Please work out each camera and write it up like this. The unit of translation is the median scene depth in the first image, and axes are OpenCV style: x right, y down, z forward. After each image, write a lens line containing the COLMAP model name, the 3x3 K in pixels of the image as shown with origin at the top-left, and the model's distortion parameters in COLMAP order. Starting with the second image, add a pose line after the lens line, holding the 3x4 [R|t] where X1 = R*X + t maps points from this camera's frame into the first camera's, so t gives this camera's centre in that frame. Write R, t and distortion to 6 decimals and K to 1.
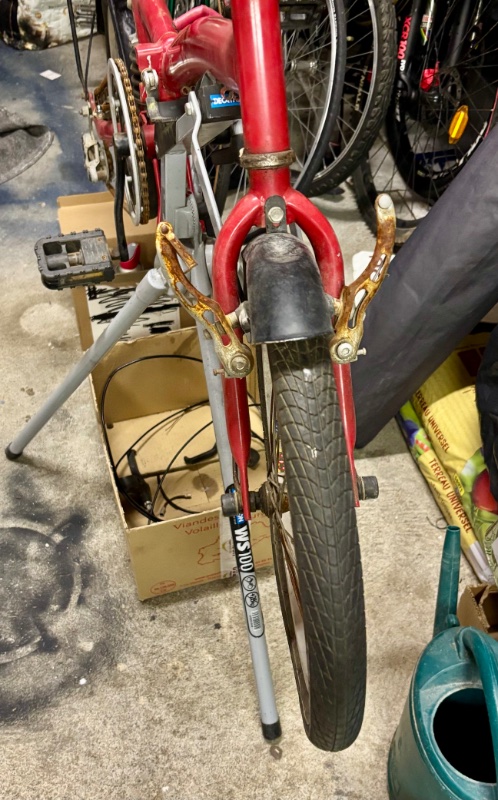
lens RADIAL K [[813.6, 0, 262.2], [0, 813.6, 417.2], [0, 0, 1]] dist [0.009497, 0.000000]
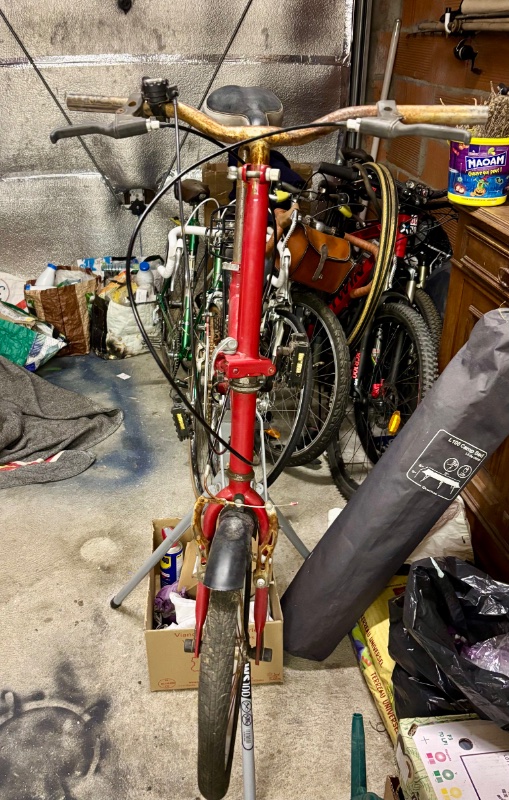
lens RADIAL K [[691.8, 0, 212.5], [0, 691.8, 379.0], [0, 0, 1]] dist [0.023493, -0.025215]
pose [[0.992841, 0.013048, -0.118726, 0.081846], [-0.054443, 0.934186, -0.352609, 0.019599], [0.106312, 0.356548, 0.928209, -0.234589]]
